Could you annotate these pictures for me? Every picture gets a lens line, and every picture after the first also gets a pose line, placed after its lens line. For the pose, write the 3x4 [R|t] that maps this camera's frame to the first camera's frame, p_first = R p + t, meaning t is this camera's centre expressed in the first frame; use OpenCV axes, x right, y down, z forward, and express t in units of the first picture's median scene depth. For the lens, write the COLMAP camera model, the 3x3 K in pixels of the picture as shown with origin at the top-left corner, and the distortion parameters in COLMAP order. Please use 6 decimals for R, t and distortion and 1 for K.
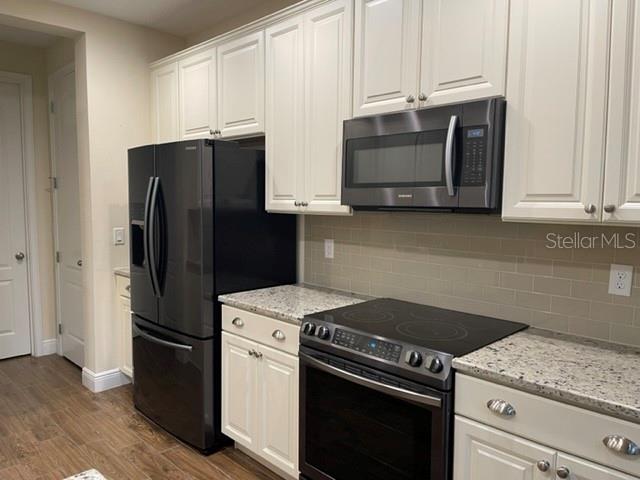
lens RADIAL K [[484.4, 0, 320.0], [0, 484.4, 240.0], [0, 0, 1]] dist [0.073429, -0.001404]
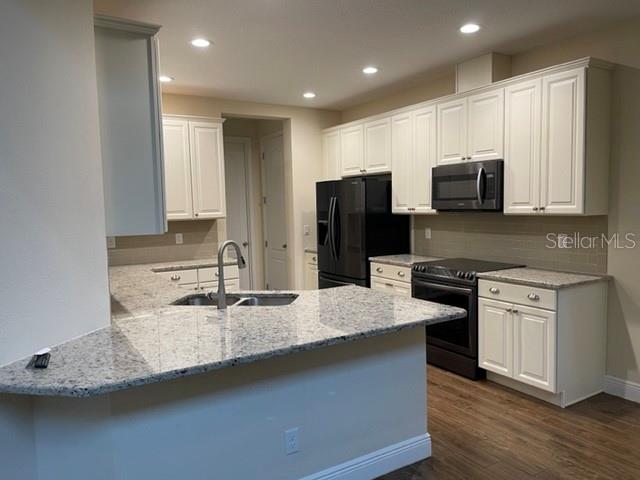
lens RADIAL K [[484.4, 0, 320.0], [0, 484.4, 240.0], [0, 0, 1]] dist [0.073429, -0.001404]
pose [[0.972714, -0.014448, -0.231558, 0.053590], [0.013407, 0.999892, -0.006068, 0.056117], [0.231621, 0.002798, 0.972802, -0.974712]]
